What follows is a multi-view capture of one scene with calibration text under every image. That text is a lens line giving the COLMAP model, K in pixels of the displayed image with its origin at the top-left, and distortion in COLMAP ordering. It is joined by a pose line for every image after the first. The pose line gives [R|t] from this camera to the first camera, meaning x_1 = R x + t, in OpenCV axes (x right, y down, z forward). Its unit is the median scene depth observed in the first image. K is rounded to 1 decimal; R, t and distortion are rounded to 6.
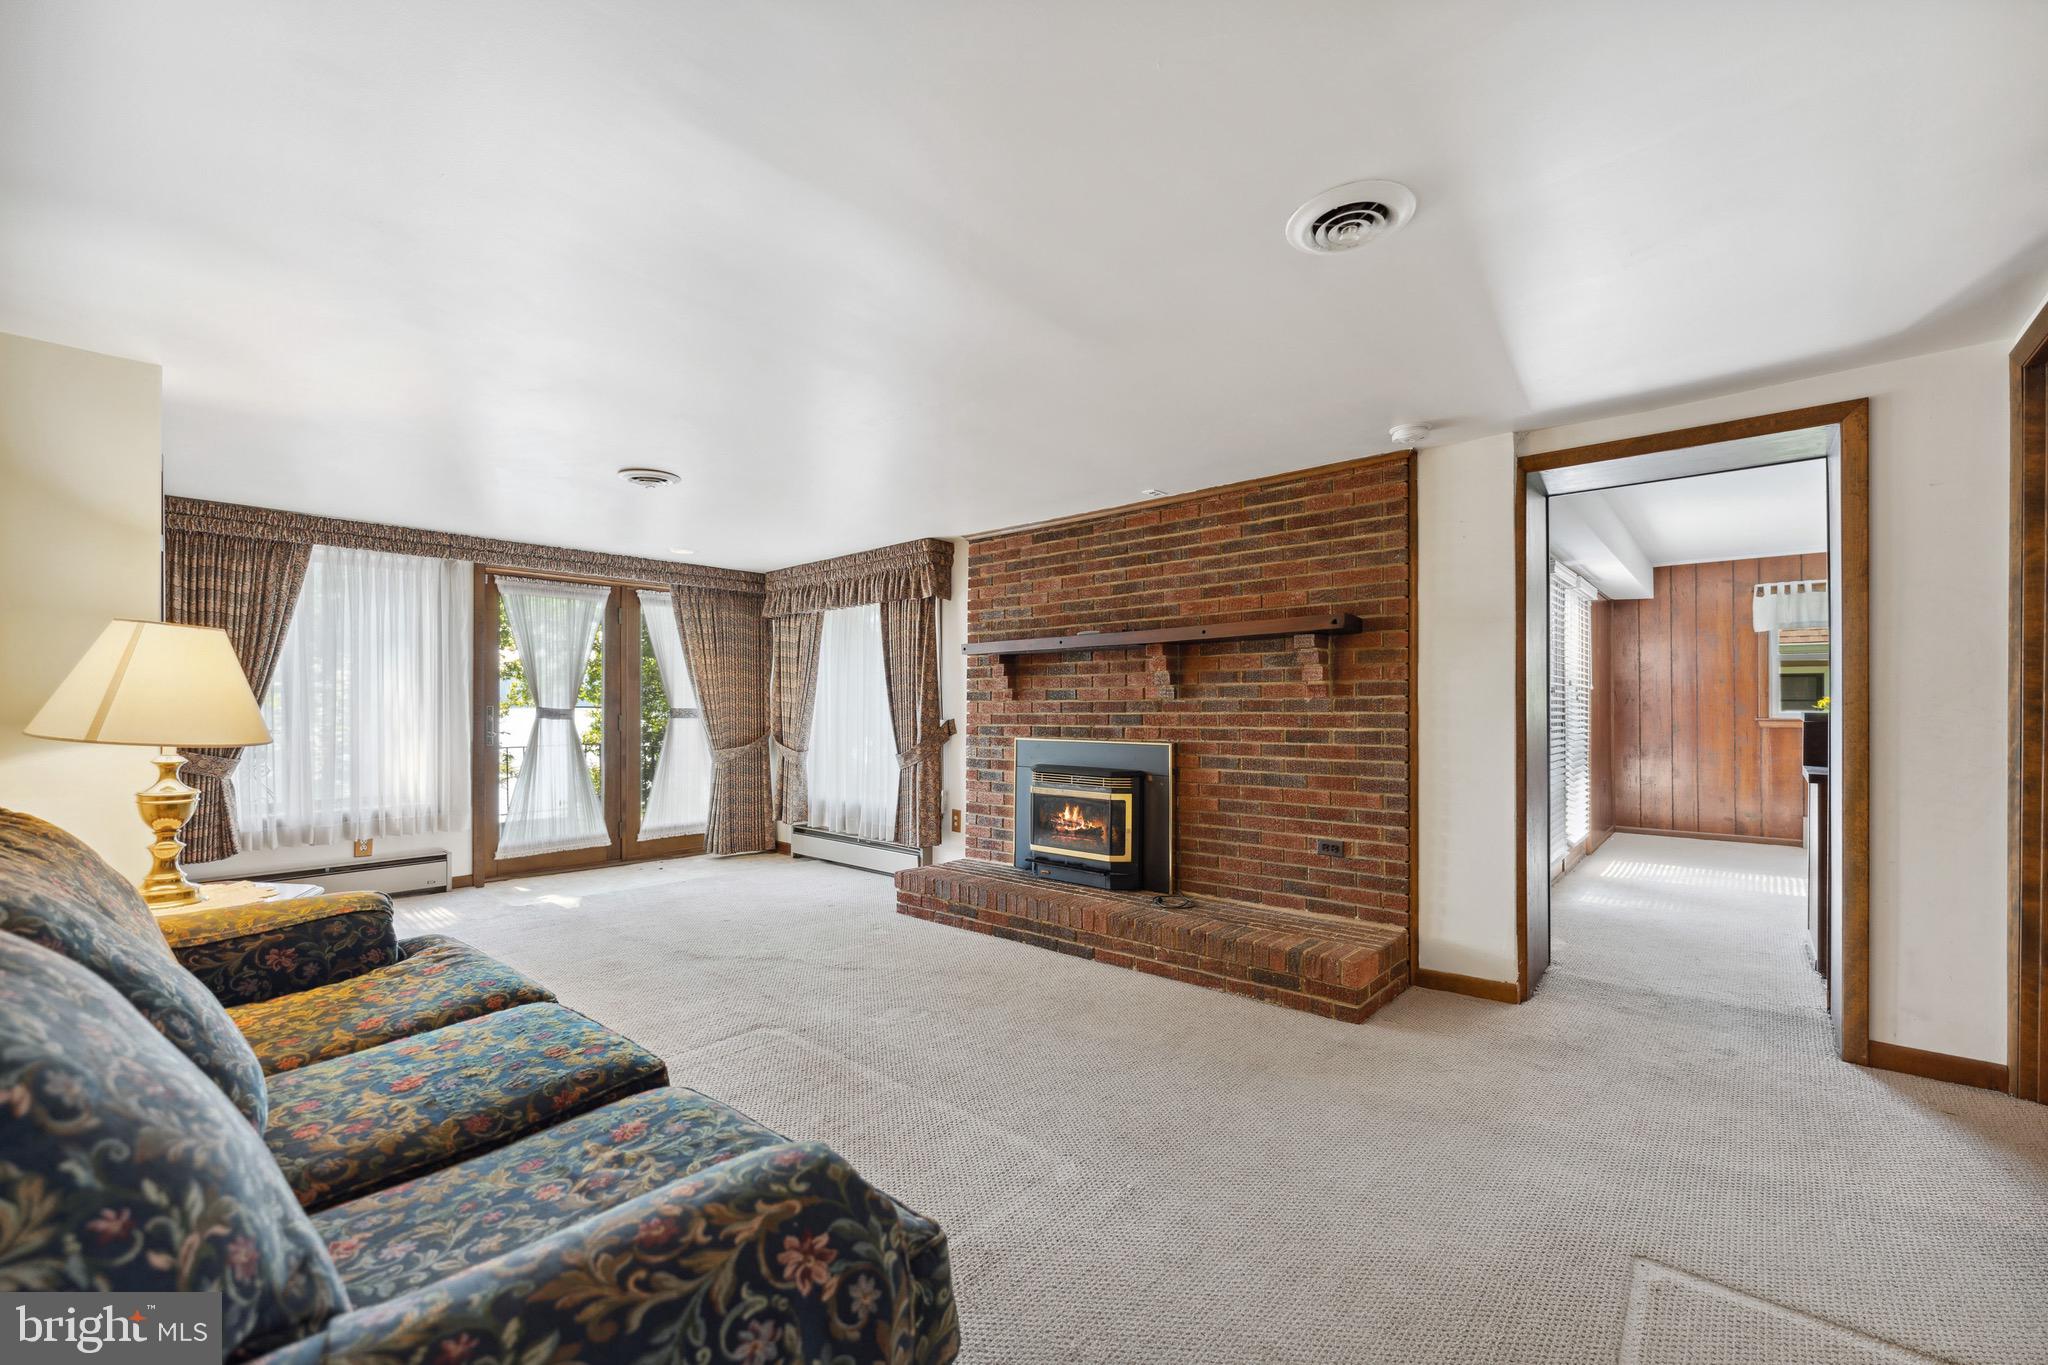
lens RADIAL K [[841.6, 0, 1028.3], [0, 841.6, 702.3], [0, 0, 1]] dist [-0.000426, -0.000110]
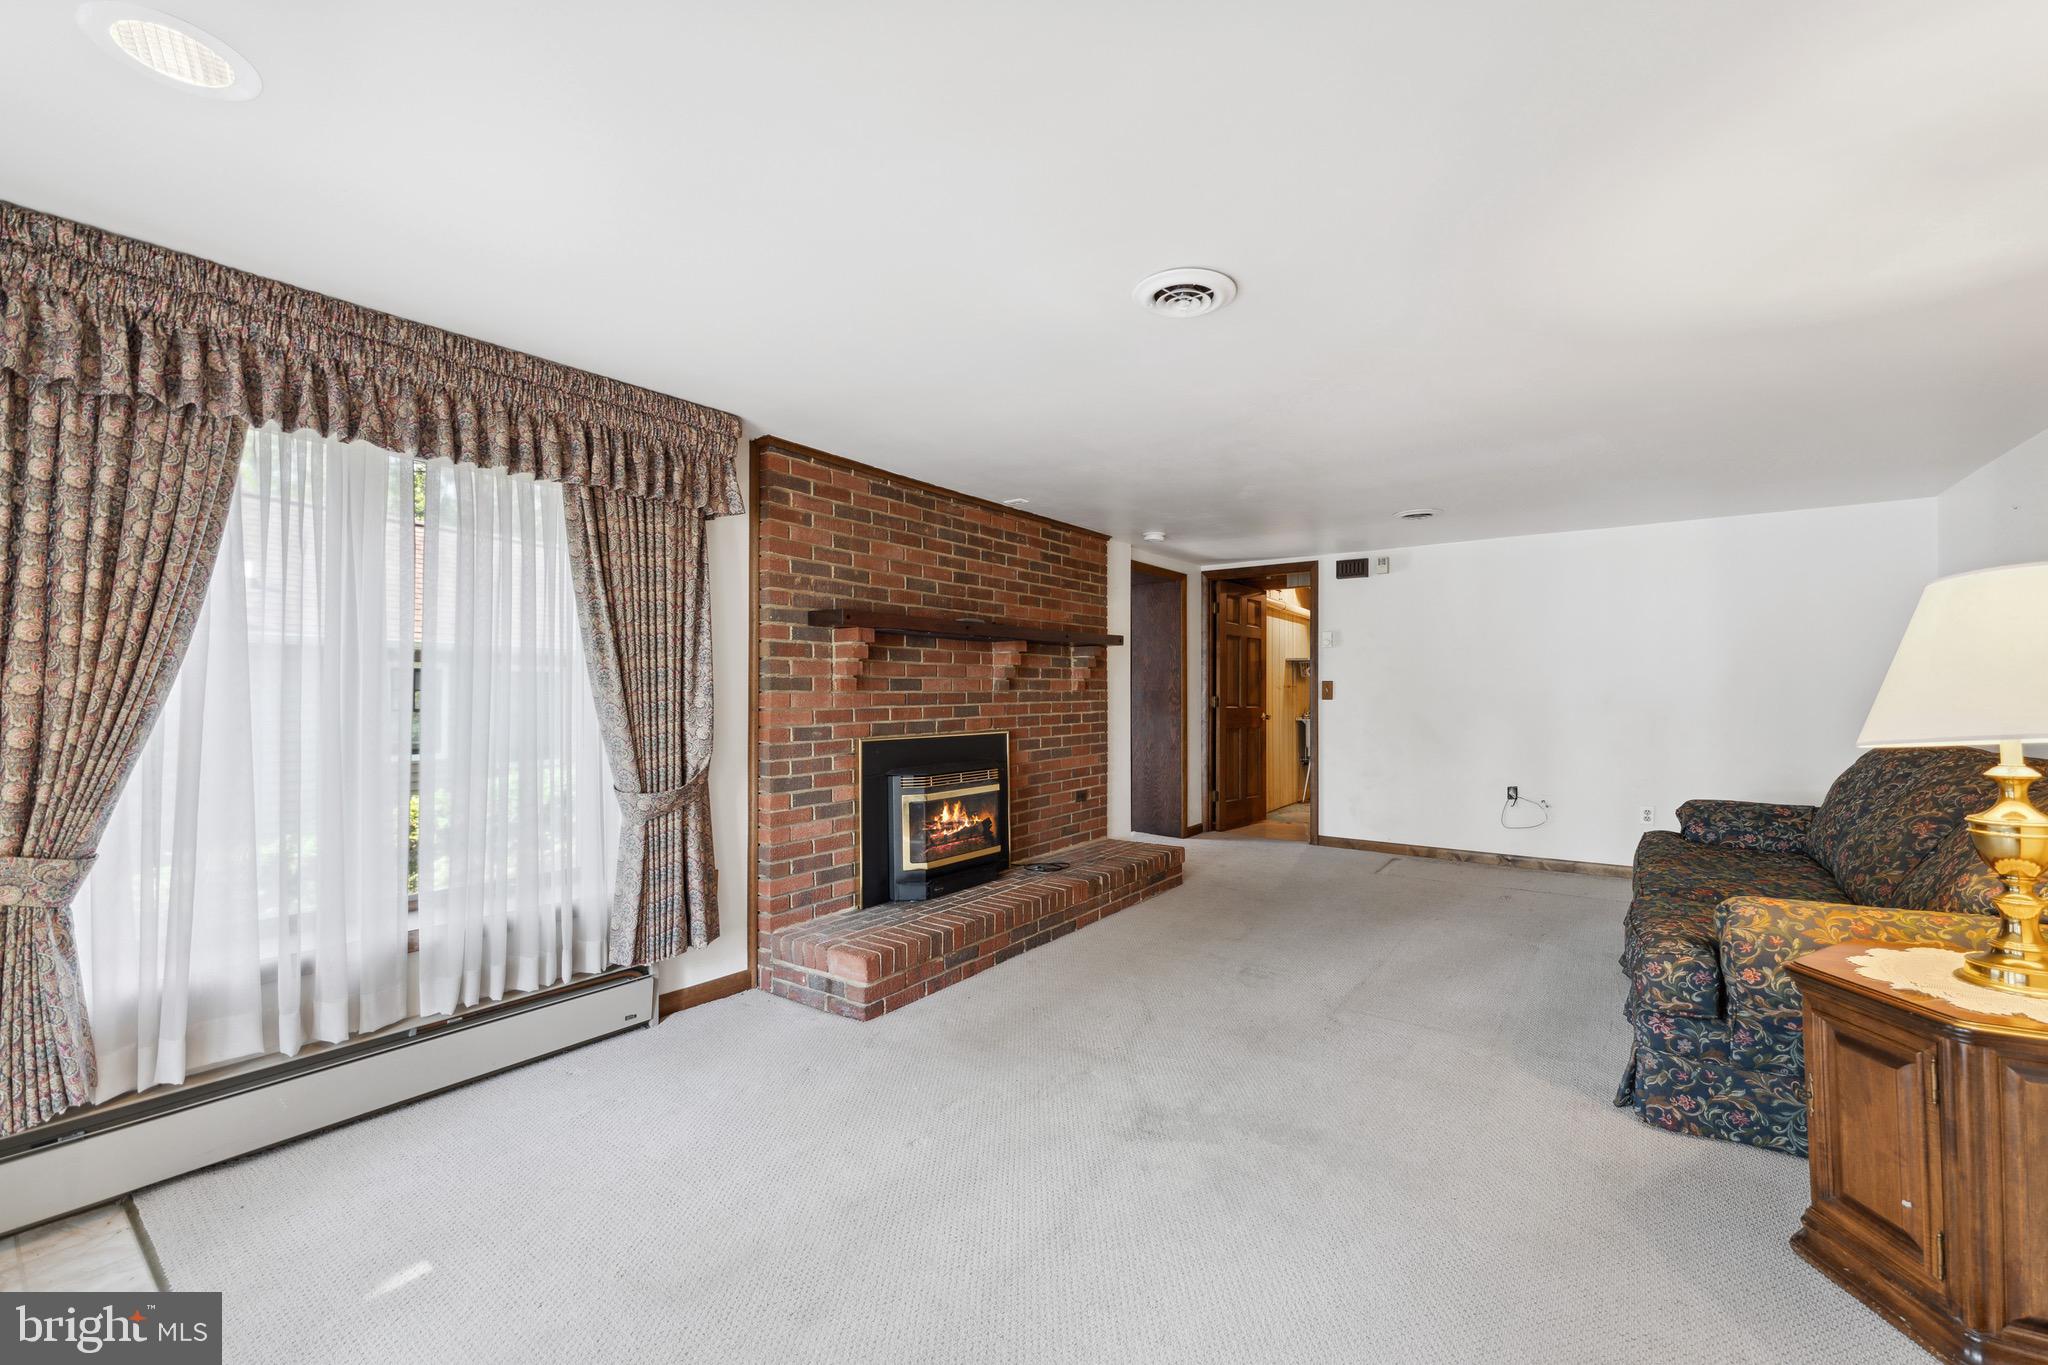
lens RADIAL K [[814.6, 0, 1024.0], [0, 814.6, 682.5], [0, 0, 1]] dist [0.000257, -0.000043]
pose [[-0.060112, 0.016549, 0.998054, -0.881406], [-0.008302, 0.999820, -0.017078, 0.004303], [-0.998157, -0.009313, -0.059964, 1.021568]]
